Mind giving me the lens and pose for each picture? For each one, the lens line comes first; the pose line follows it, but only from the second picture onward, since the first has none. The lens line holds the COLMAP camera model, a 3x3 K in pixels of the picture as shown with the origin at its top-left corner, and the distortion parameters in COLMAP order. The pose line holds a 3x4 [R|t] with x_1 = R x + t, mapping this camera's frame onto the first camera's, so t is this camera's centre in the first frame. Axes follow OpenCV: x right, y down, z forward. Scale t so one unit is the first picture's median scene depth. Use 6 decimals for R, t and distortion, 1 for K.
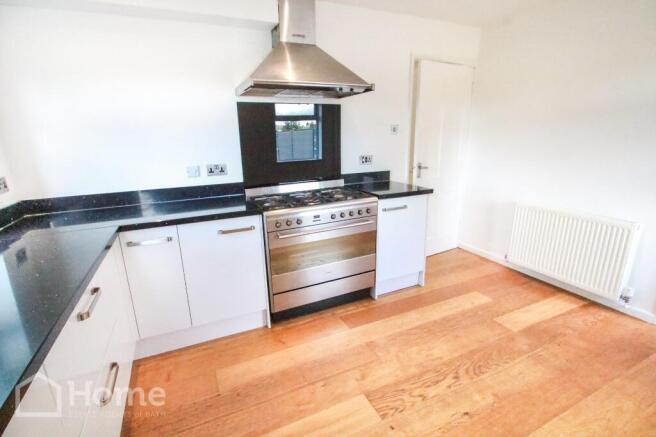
lens RADIAL K [[310.2, 0, 321.8], [0, 310.2, 220.9], [0, 0, 1]] dist [-0.011343, -0.002059]
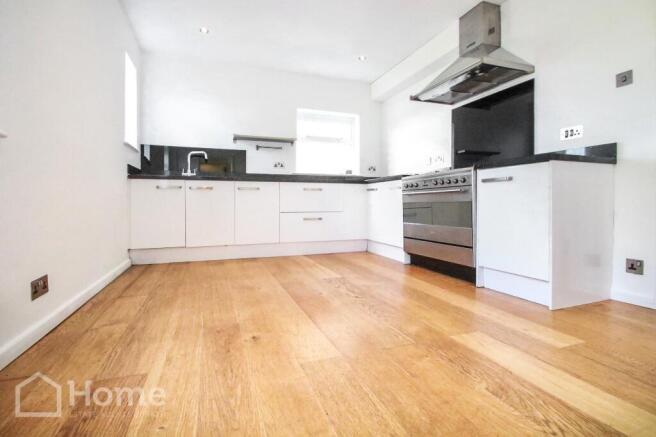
lens RADIAL K [[310.2, 0, 309.2], [0, 310.2, 203.2], [0, 0, 1]] dist [-0.011343, -0.002059]
pose [[-0.118679, 0.025925, -0.992594, 1.214063], [-0.252963, 0.965884, 0.055473, 0.111547], [0.960169, 0.257673, -0.108073, 0.649615]]
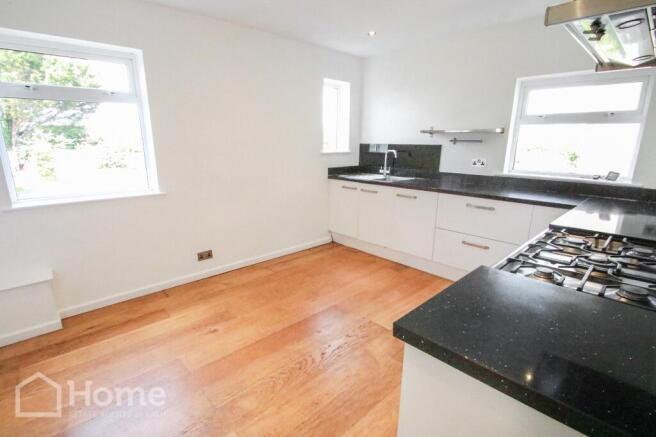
lens RADIAL K [[310.2, 0, 325.1], [0, 310.2, 220.5], [0, 0, 1]] dist [-0.011343, -0.002059]
pose [[-0.950680, 0.096978, -0.294622, 0.542574], [-0.059787, 0.874760, 0.480855, -0.359692], [0.304356, 0.474754, -0.825819, 1.293865]]
